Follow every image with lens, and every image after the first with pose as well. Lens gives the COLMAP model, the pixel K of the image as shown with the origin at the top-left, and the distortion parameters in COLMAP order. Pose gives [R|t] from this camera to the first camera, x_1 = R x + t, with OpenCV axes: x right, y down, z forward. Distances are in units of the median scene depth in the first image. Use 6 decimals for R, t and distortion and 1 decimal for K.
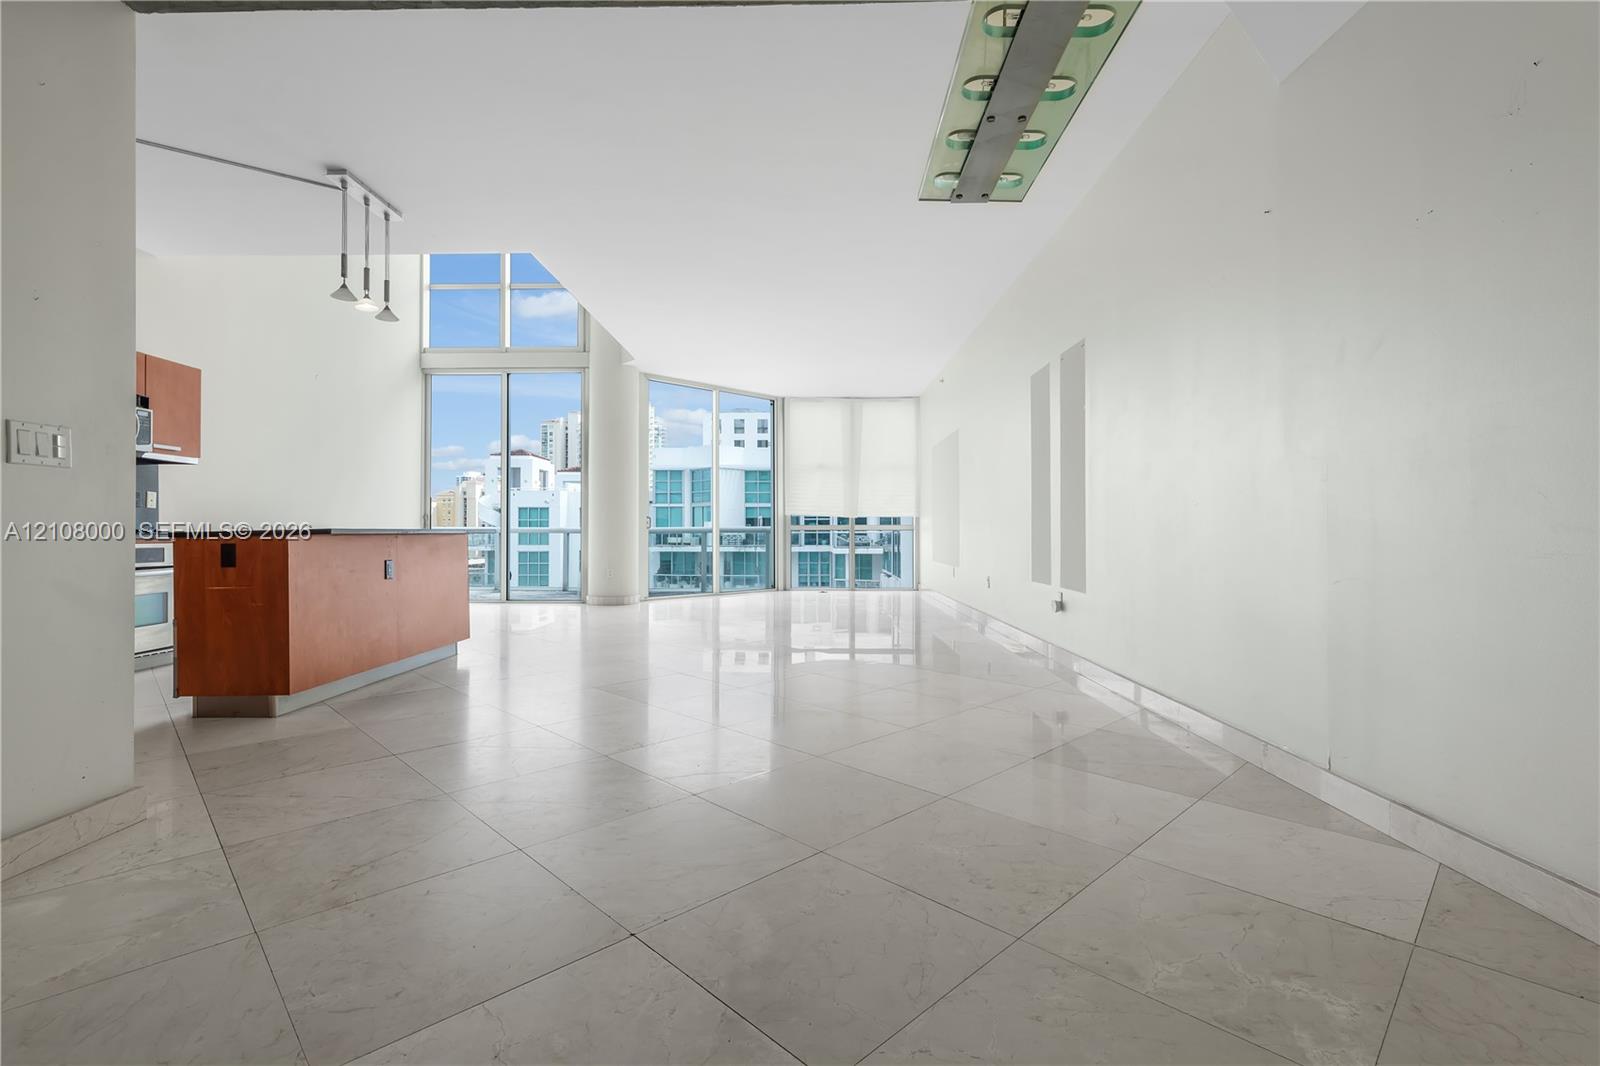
lens RADIAL K [[712.1, 0, 804.7], [0, 712.1, 531.1], [0, 0, 1]] dist [0.006677, -0.001405]
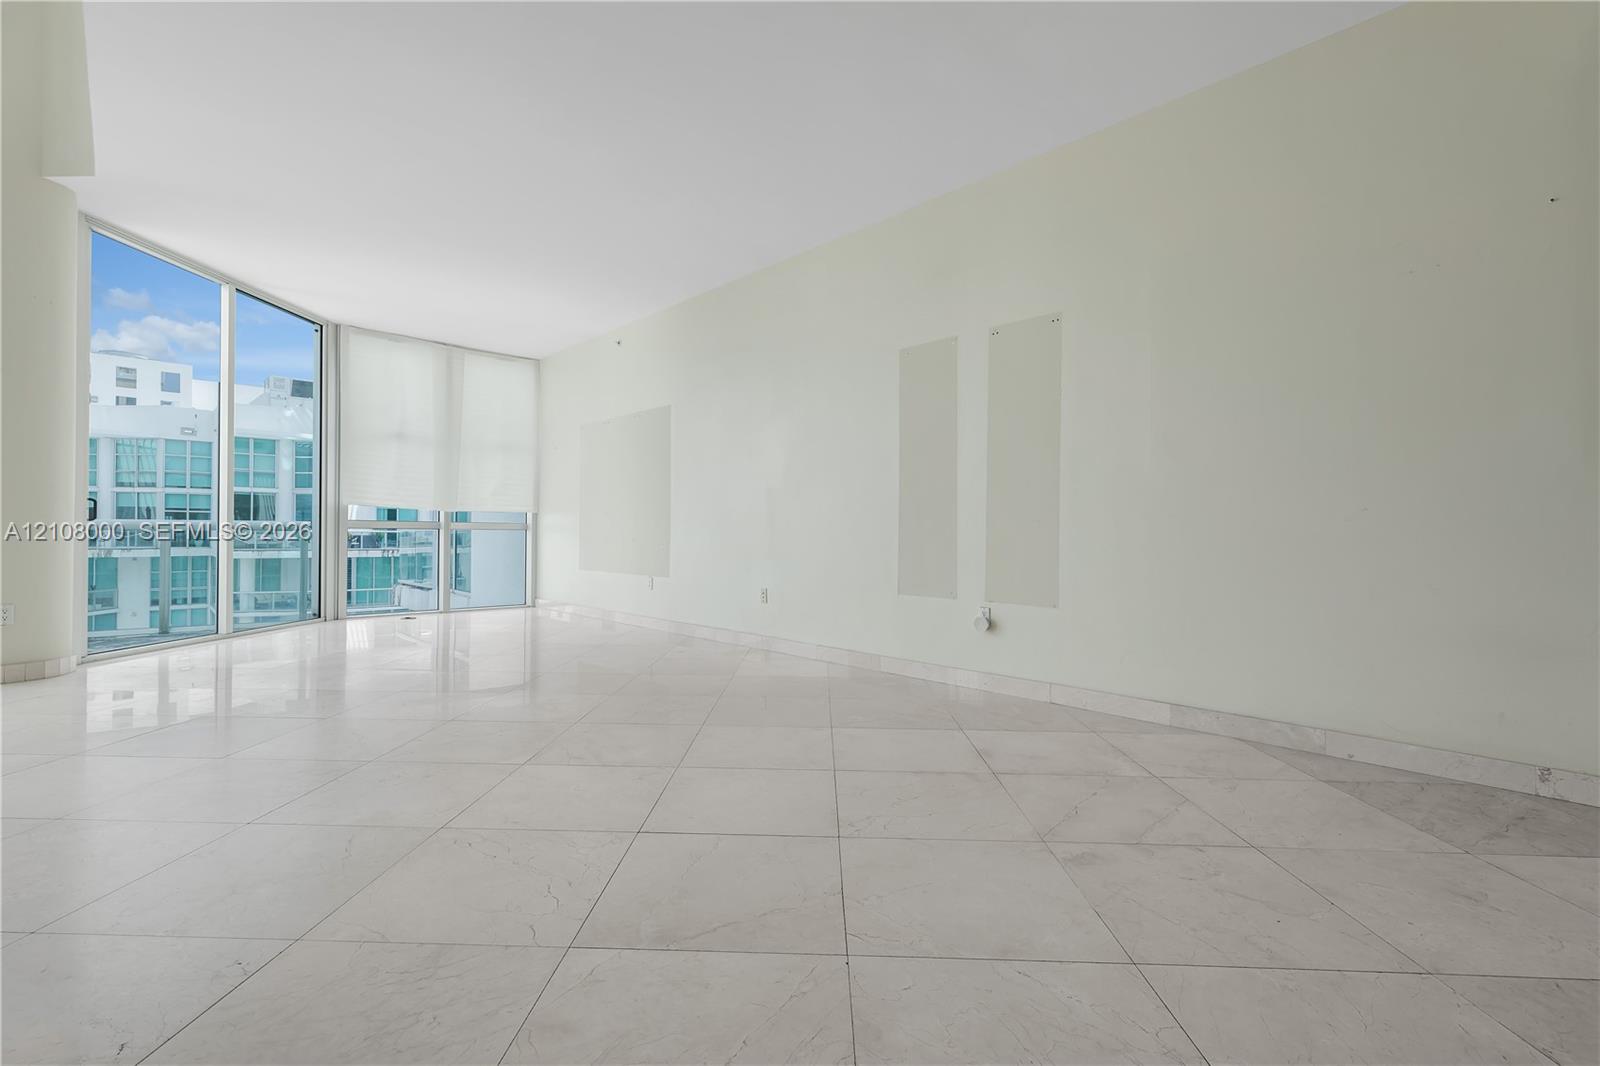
lens RADIAL K [[712.1, 0, 805.3], [0, 712.1, 528.8], [0, 0, 1]] dist [0.006677, -0.001405]
pose [[0.727006, 0.014791, 0.686472, -0.164990], [-0.011849, 0.999889, -0.008996, 0.000933], [-0.686529, -0.001594, 0.727101, 0.230331]]
